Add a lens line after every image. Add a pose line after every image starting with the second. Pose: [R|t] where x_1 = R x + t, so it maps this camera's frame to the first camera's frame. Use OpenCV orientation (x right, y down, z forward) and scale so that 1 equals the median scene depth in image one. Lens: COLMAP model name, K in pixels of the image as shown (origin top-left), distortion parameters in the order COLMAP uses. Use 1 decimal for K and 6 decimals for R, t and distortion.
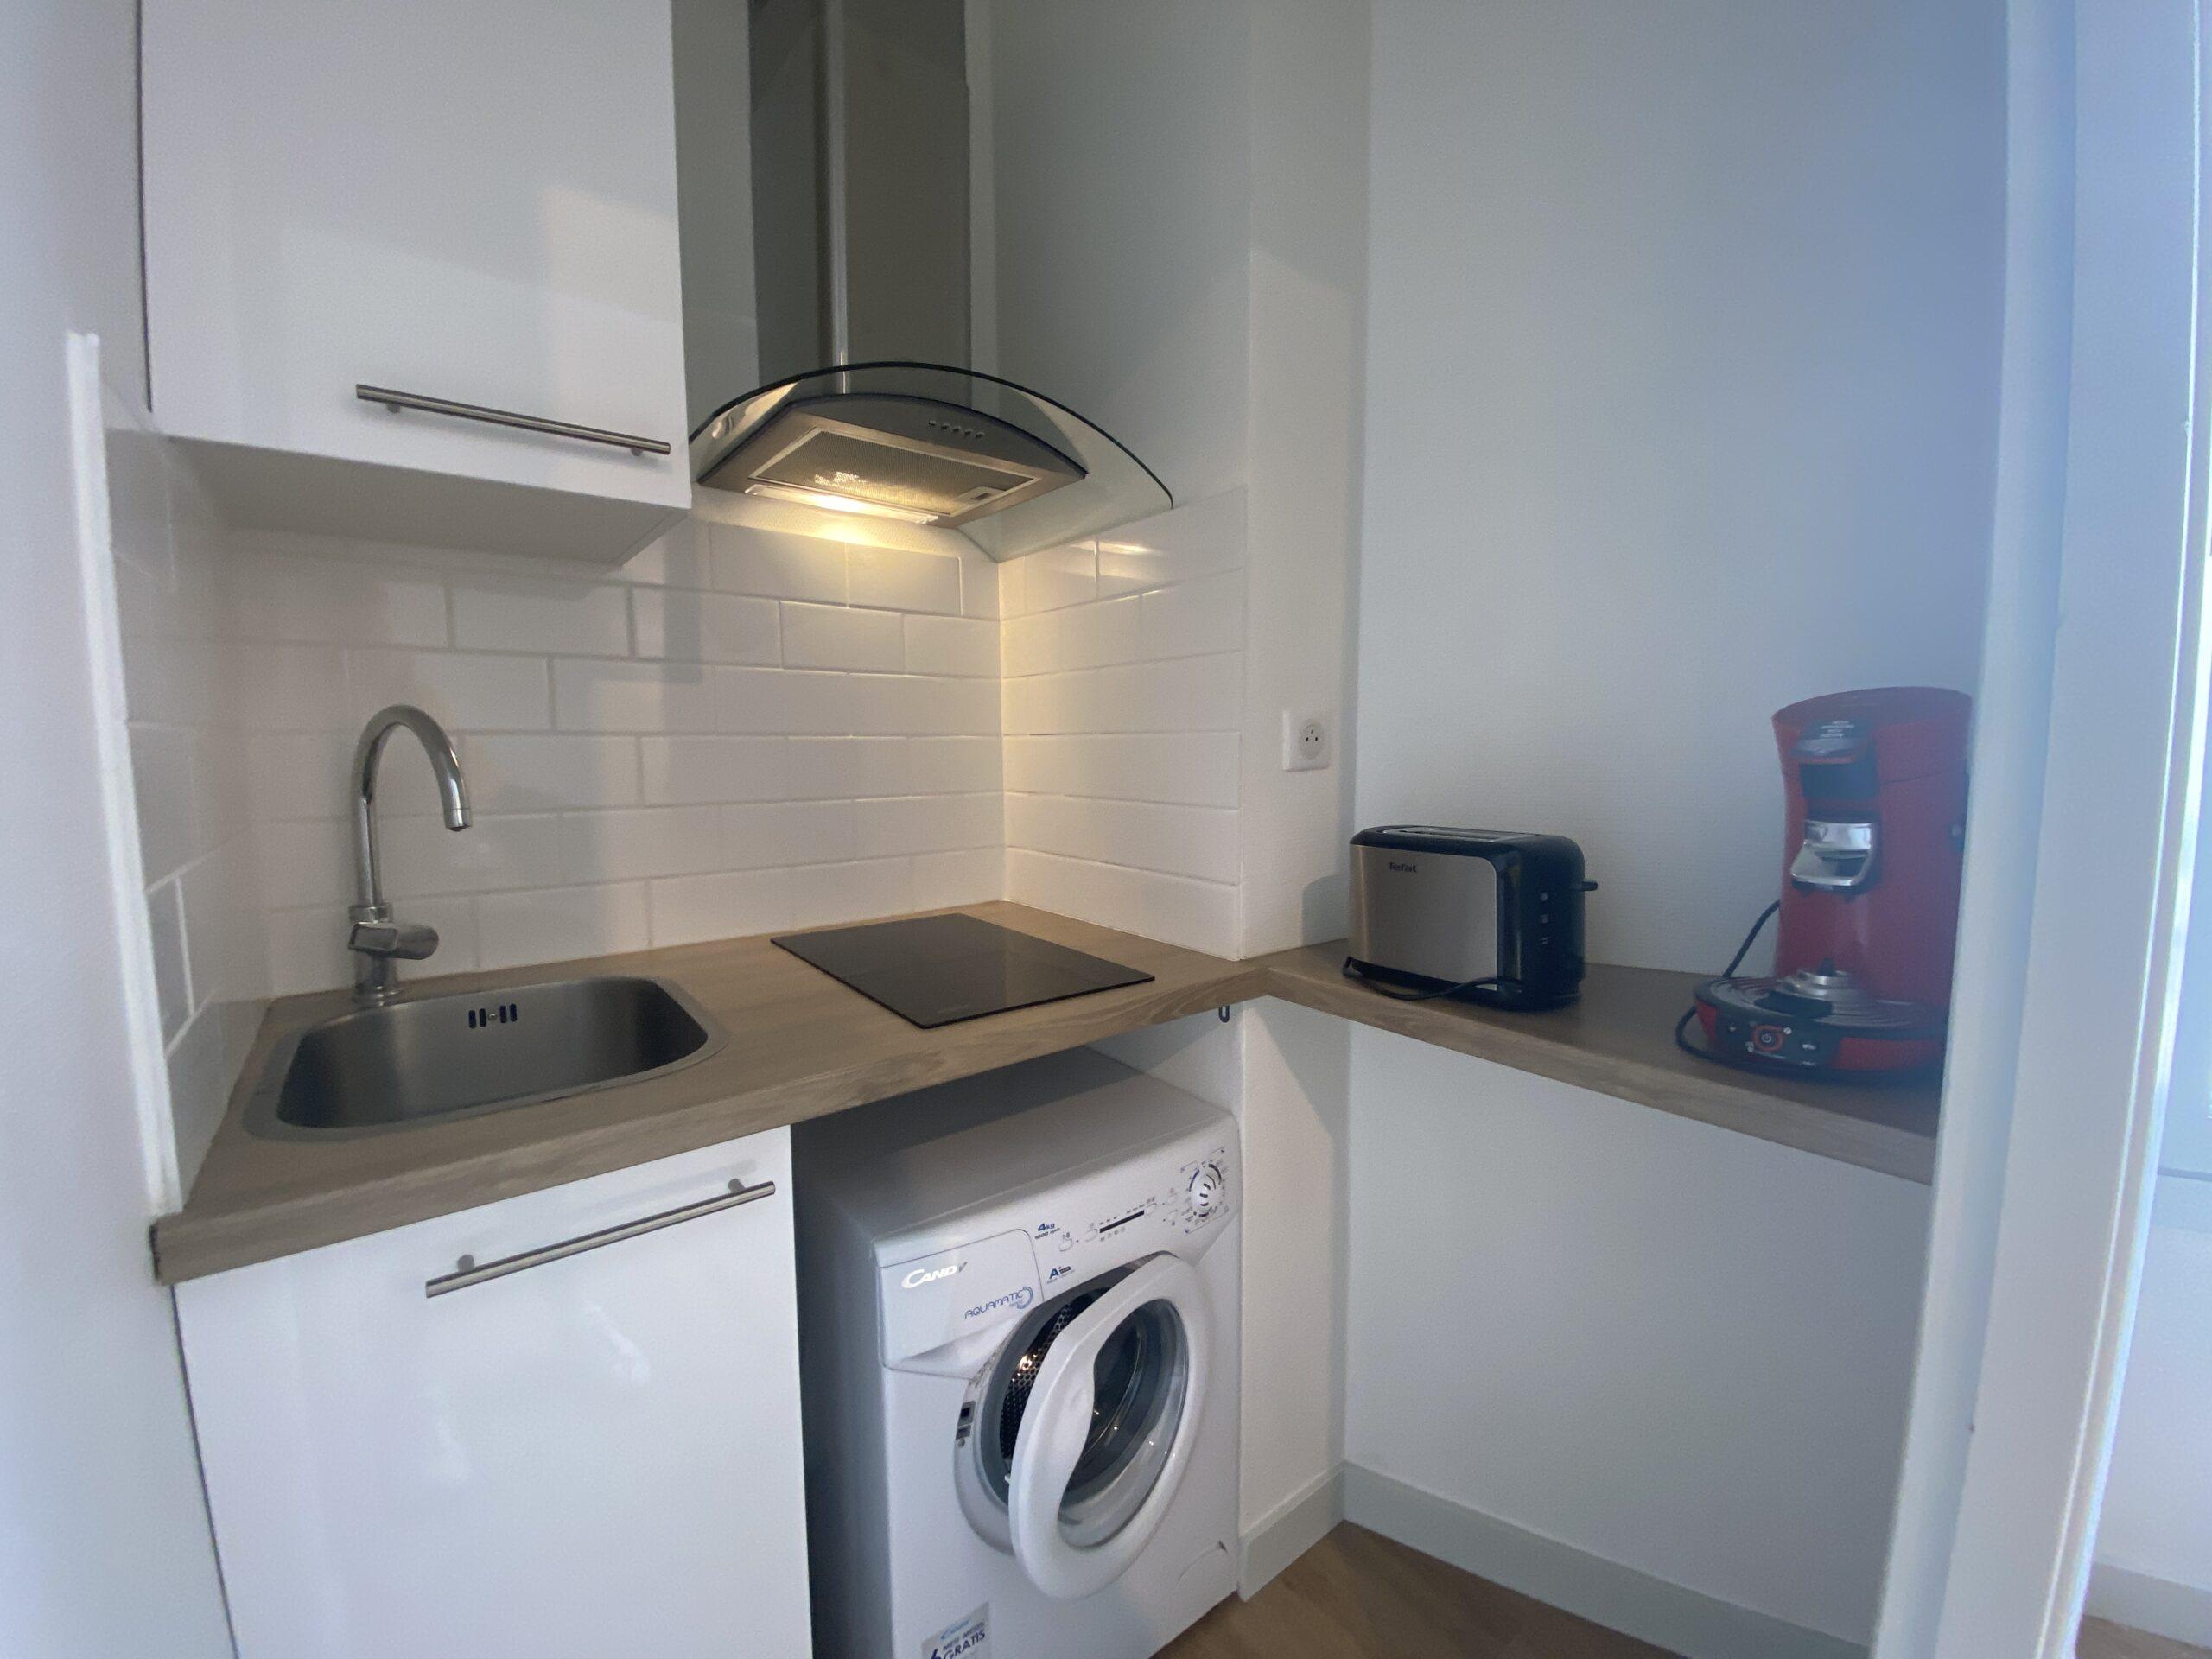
lens RADIAL K [[876.4, 0, 1106.0], [0, 876.4, 829.5], [0, 0, 1]] dist [0.020158, -0.000047]
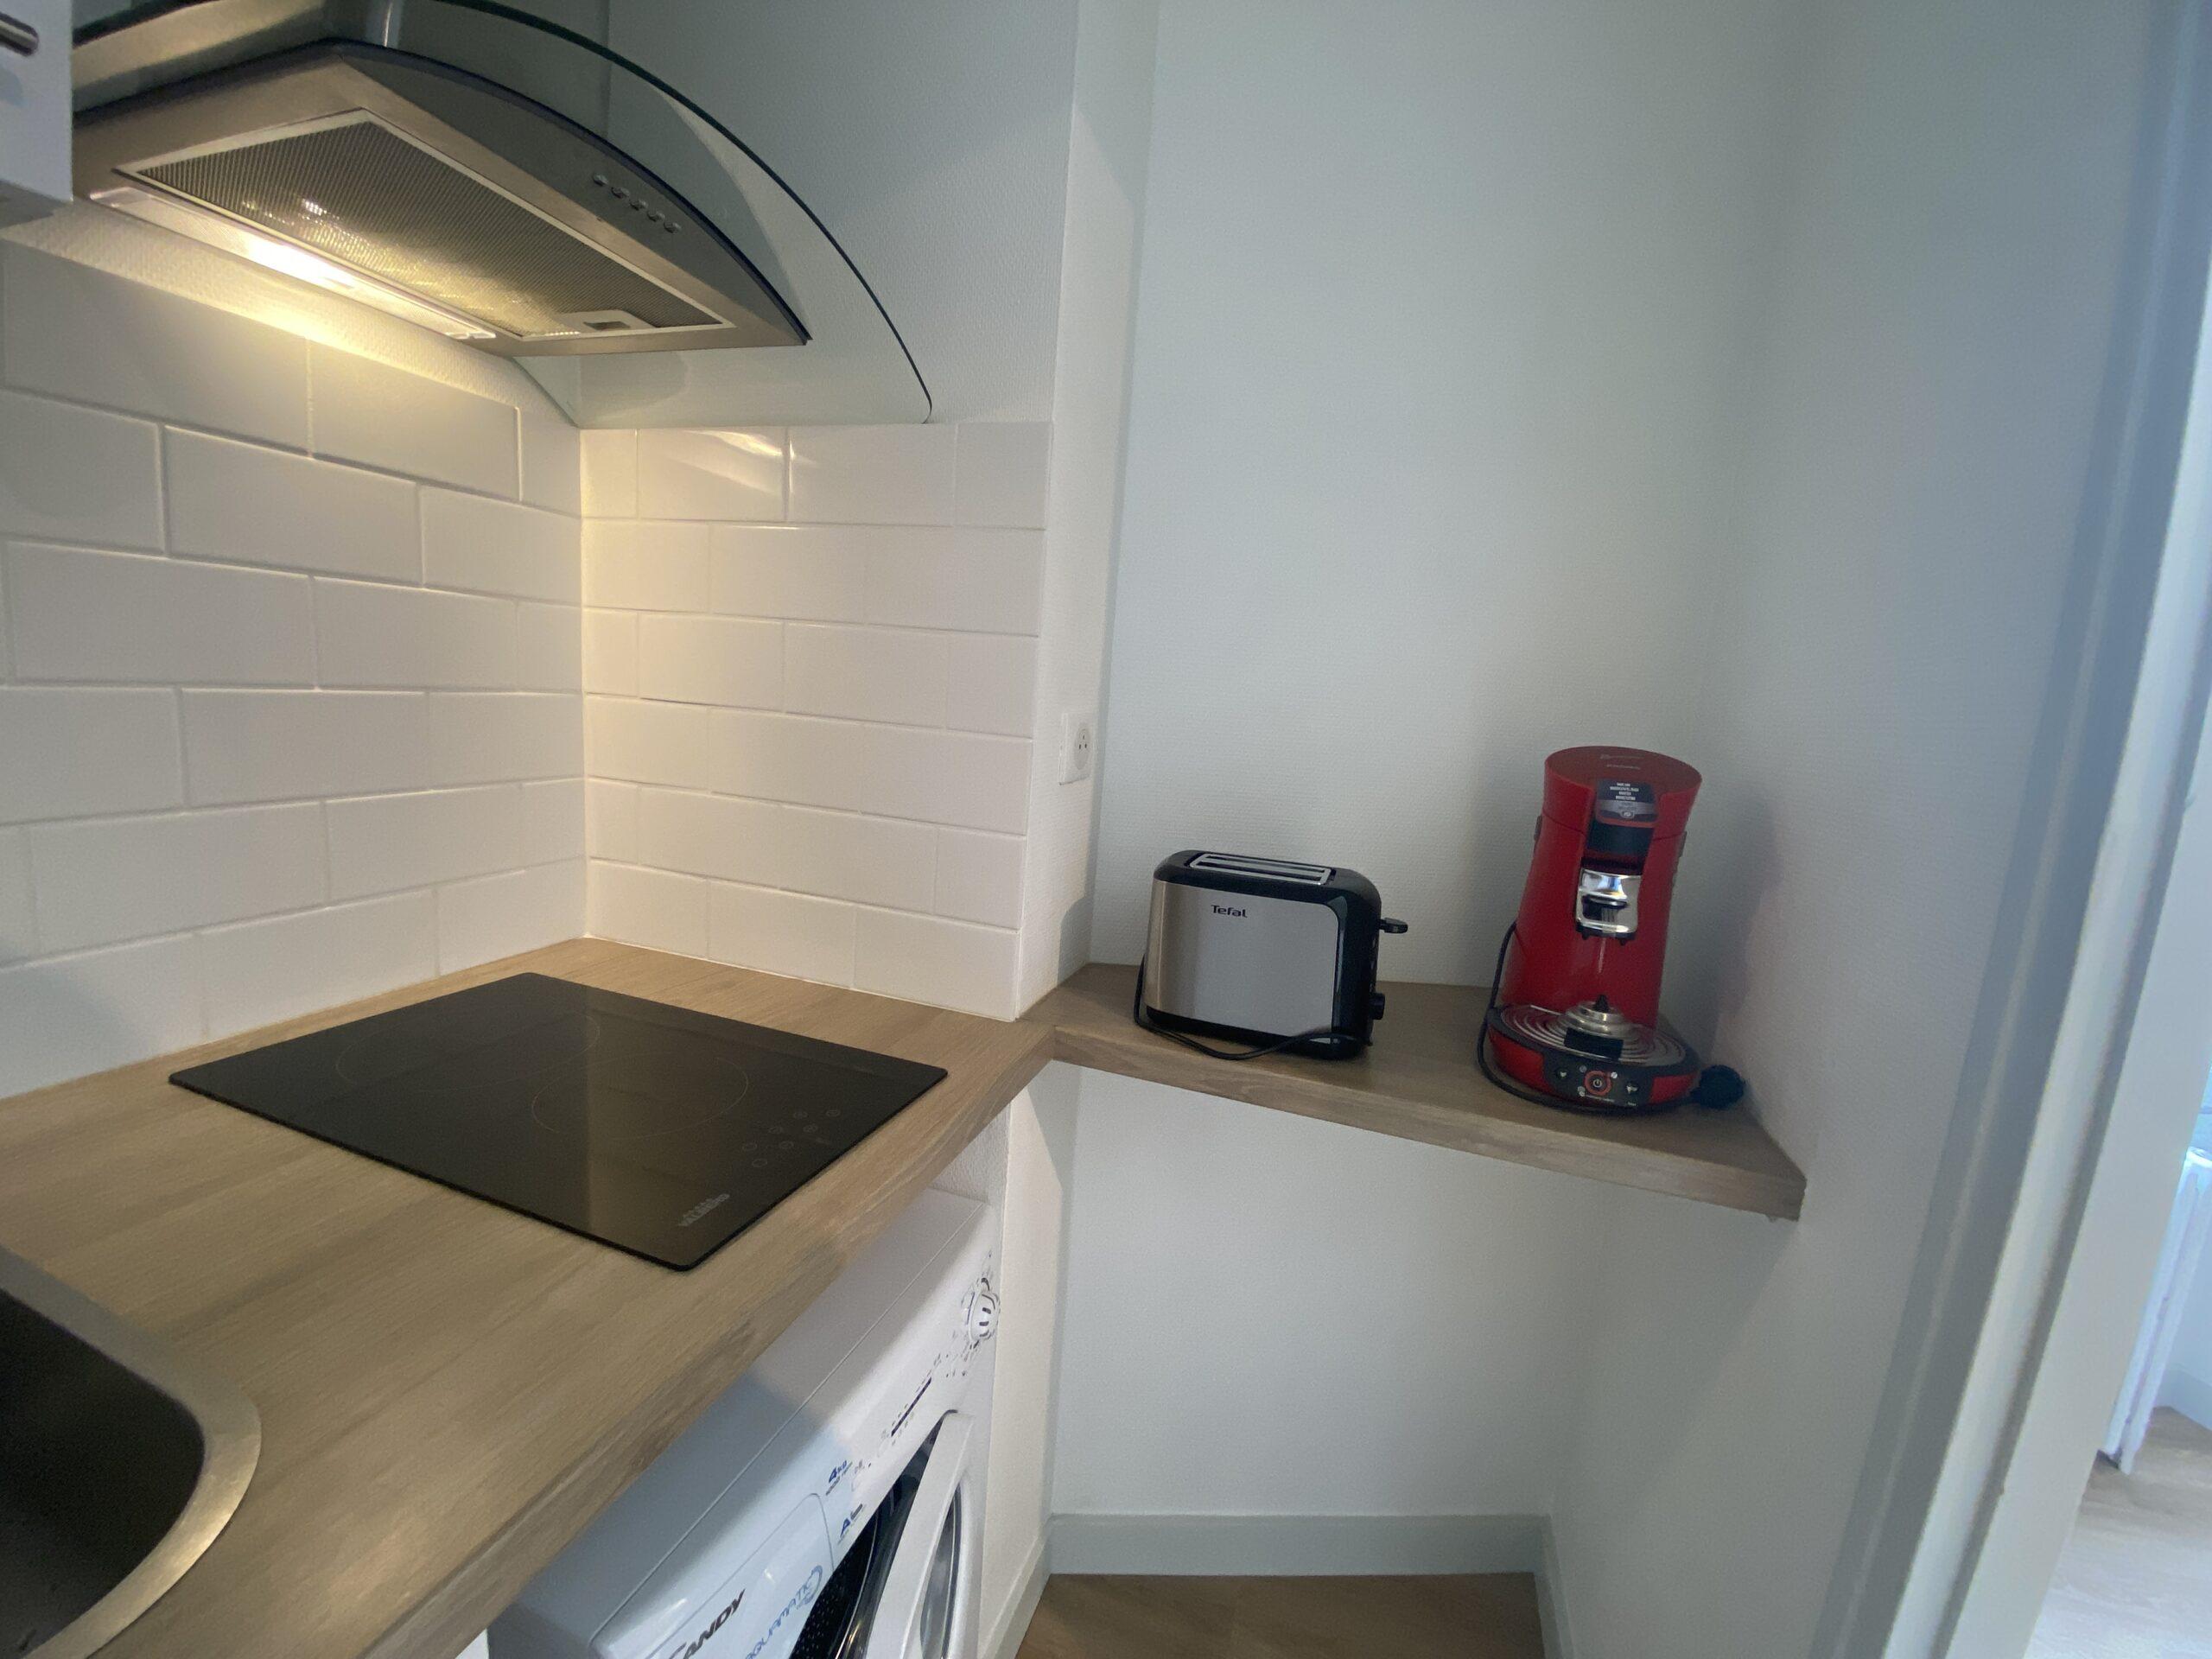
lens RADIAL K [[890.2, 0, 1106.0], [0, 890.2, 829.5], [0, 0, 1]] dist [0.017161, -0.014291]
pose [[0.837961, -0.013363, 0.545567, -0.223522], [-0.027069, 0.997452, 0.066008, -0.082907], [-0.545059, -0.070080, 0.835464, 0.285487]]
